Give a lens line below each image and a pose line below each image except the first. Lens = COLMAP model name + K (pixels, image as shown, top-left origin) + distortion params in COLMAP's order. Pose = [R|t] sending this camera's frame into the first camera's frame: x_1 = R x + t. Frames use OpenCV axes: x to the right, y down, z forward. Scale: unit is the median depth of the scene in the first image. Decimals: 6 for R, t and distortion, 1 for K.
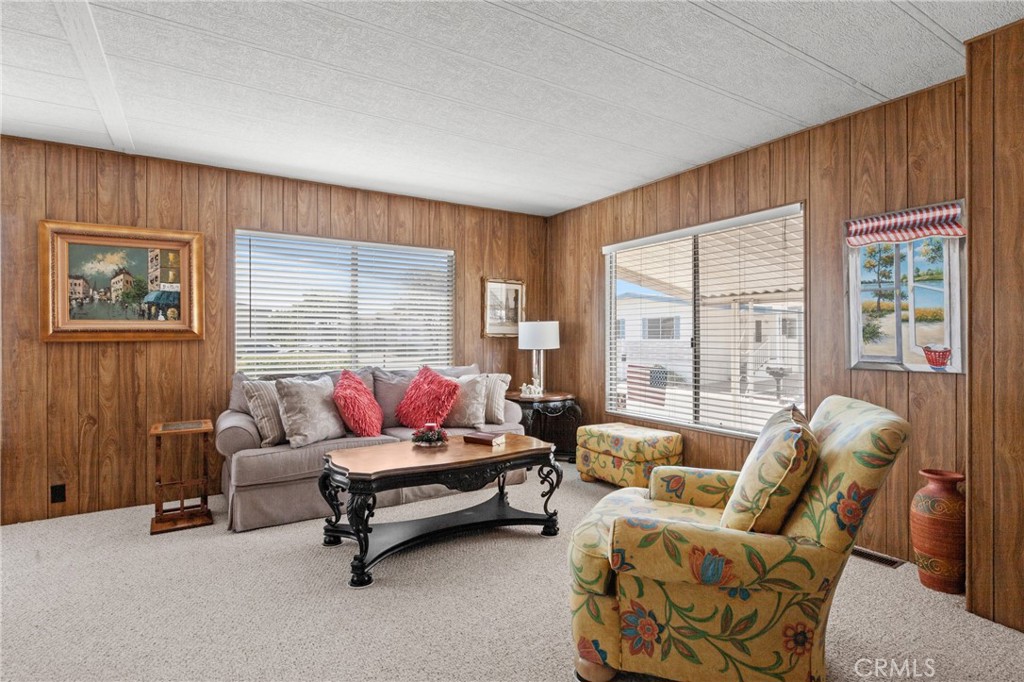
lens RADIAL K [[510.6, 0, 512.0], [0, 510.6, 337.7], [0, 0, 1]] dist [-0.003129, -0.000671]
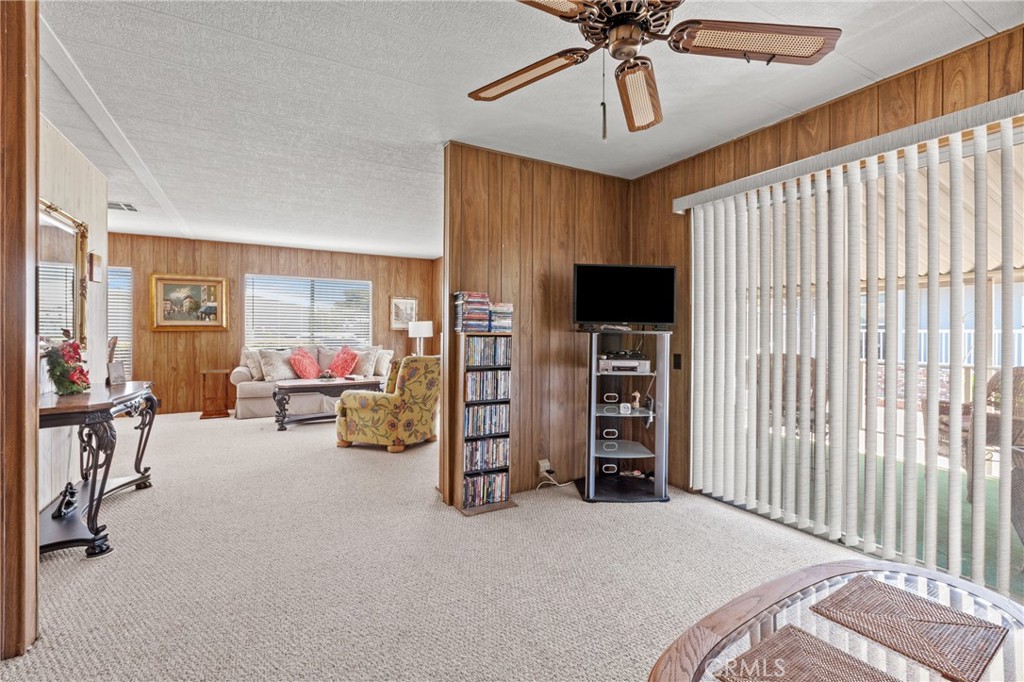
lens RADIAL K [[468.9, 0, 520.8], [0, 468.9, 332.2], [0, 0, 1]] dist [0.004400, -0.002132]
pose [[0.999044, 0.006934, -0.043151, 0.644194], [-0.006854, 0.999974, 0.002011, -0.001058], [0.043164, -0.001714, 0.999067, -0.819480]]
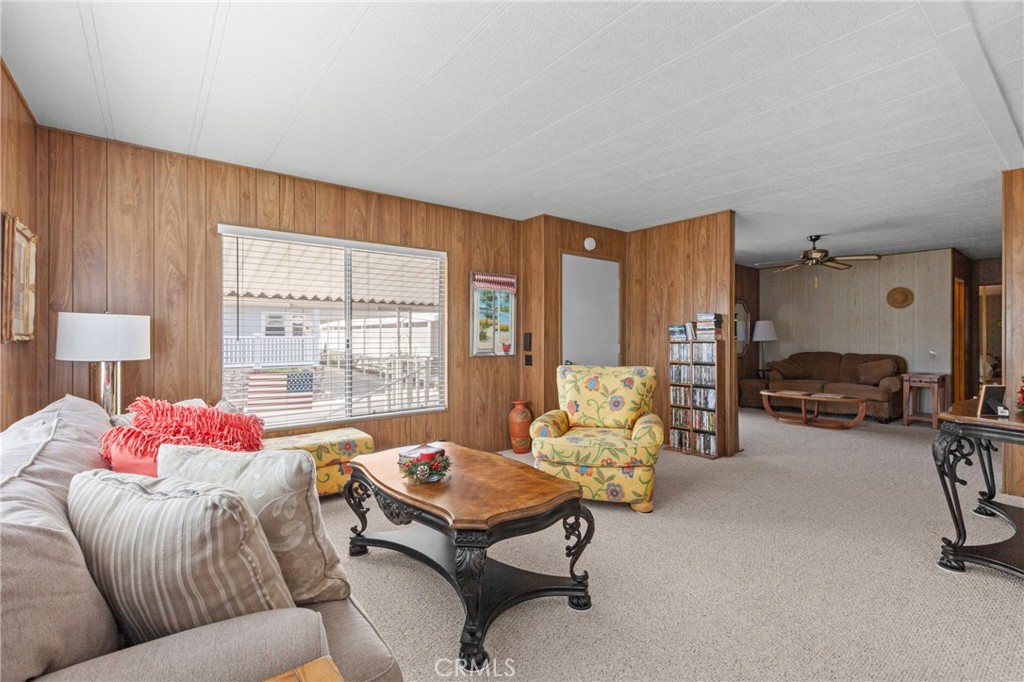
lens RADIAL K [[468.9, 0, 537.7], [0, 468.9, 334.6], [0, 0, 1]] dist [0.004400, -0.002132]
pose [[-0.125437, 0.002927, 0.992097, -0.812199], [0.000829, 0.999996, -0.002846, -0.008773], [-0.992101, 0.000466, -0.125439, 0.830993]]
